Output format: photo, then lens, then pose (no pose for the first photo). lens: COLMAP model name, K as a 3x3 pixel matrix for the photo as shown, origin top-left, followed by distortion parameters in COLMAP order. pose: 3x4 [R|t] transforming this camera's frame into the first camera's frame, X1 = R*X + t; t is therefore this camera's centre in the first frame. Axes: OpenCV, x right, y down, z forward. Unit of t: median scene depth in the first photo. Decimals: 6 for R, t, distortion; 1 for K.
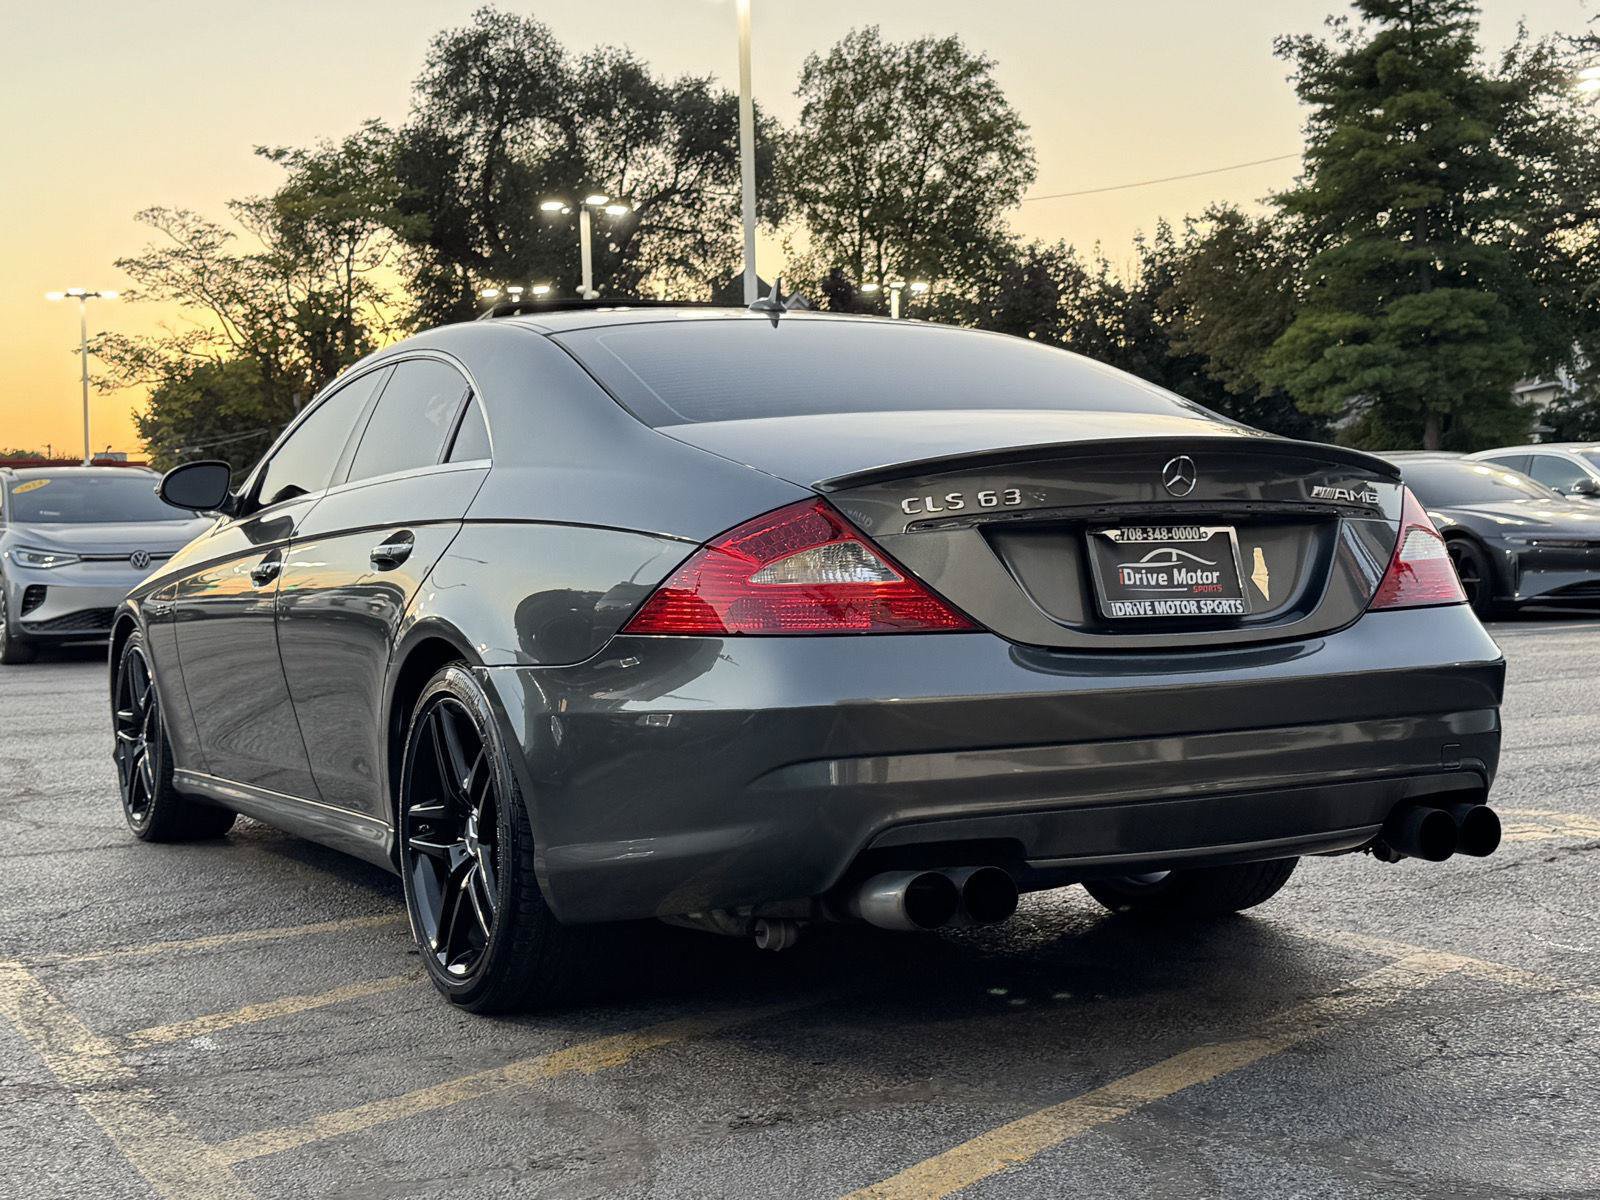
lens RADIAL K [[2120.2, 0, 814.9], [0, 2120.2, 600.4], [0, 0, 1]] dist [0.171805, -0.323558]
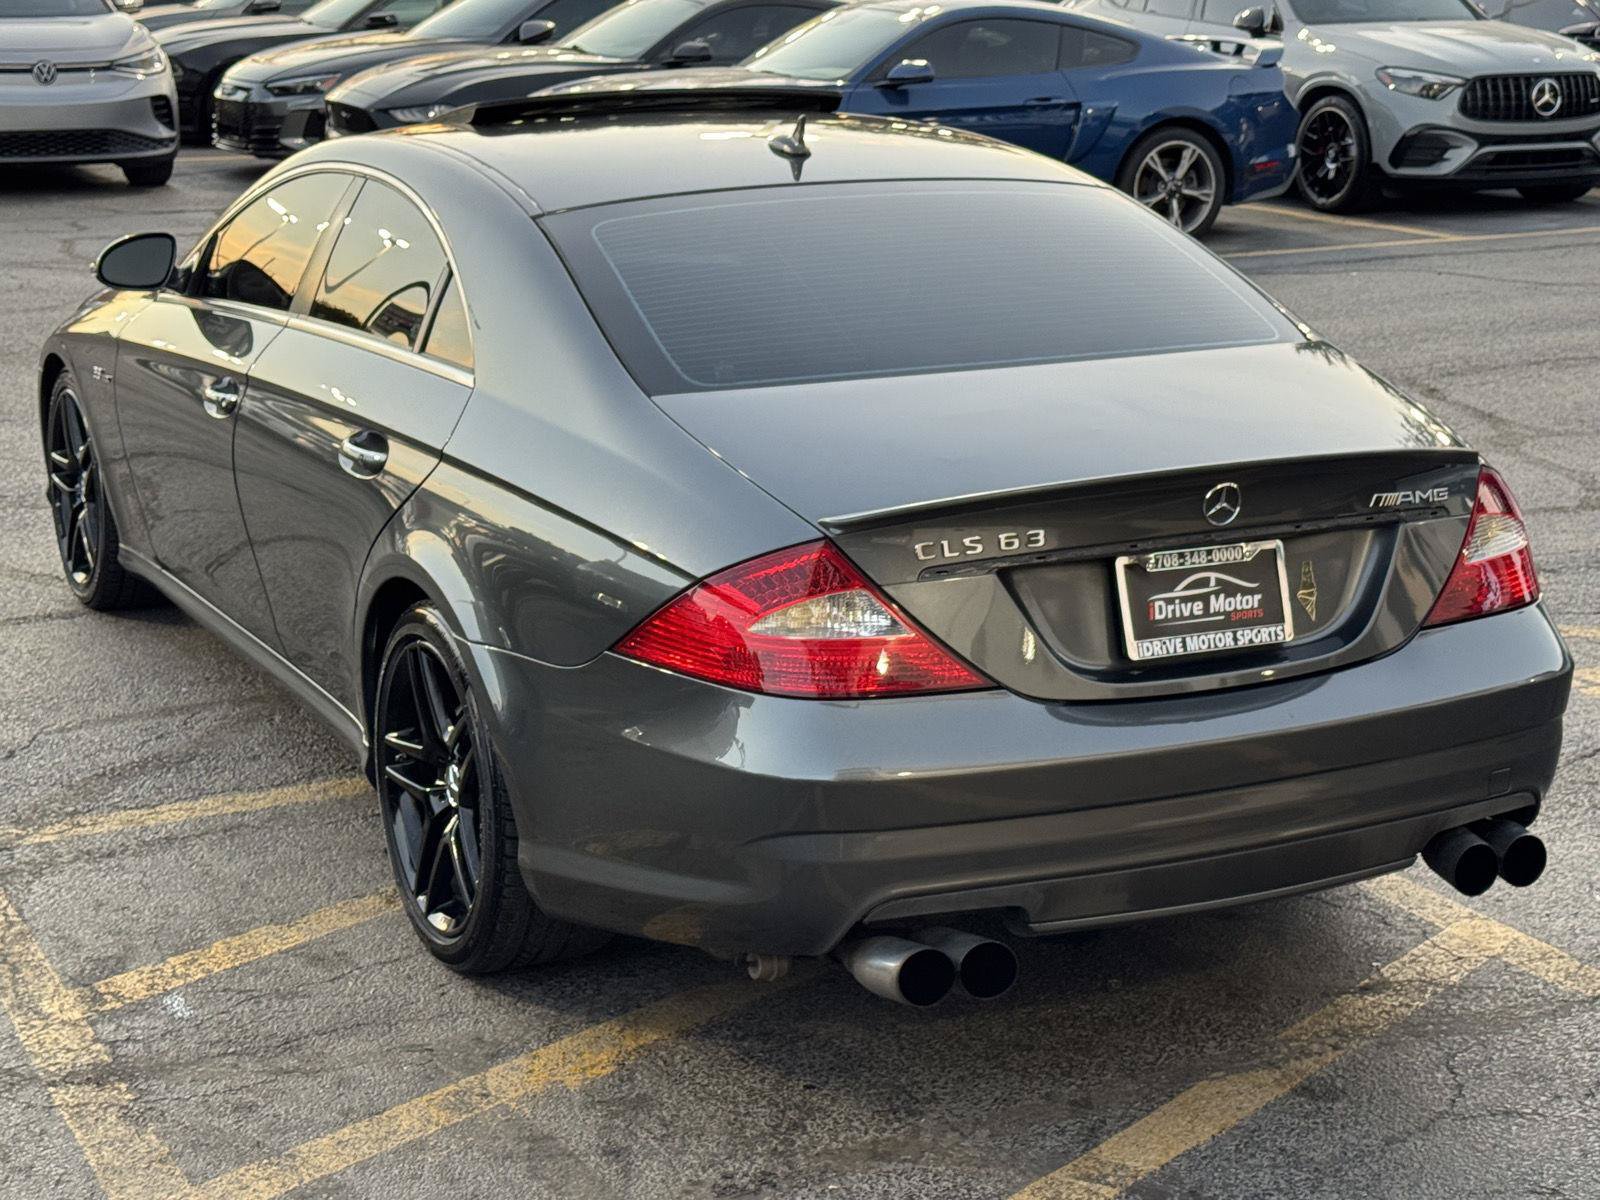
lens RADIAL K [[2601.1, 0, 800.0], [0, 2601.1, 600.0], [0, 0, 1]] dist [0.136030, -0.055756]
pose [[0.999199, 0.034252, -0.020704, 0.014166], [-0.028844, 0.974897, 0.220781, -0.256572], [0.027747, -0.220007, 0.975104, -0.106721]]
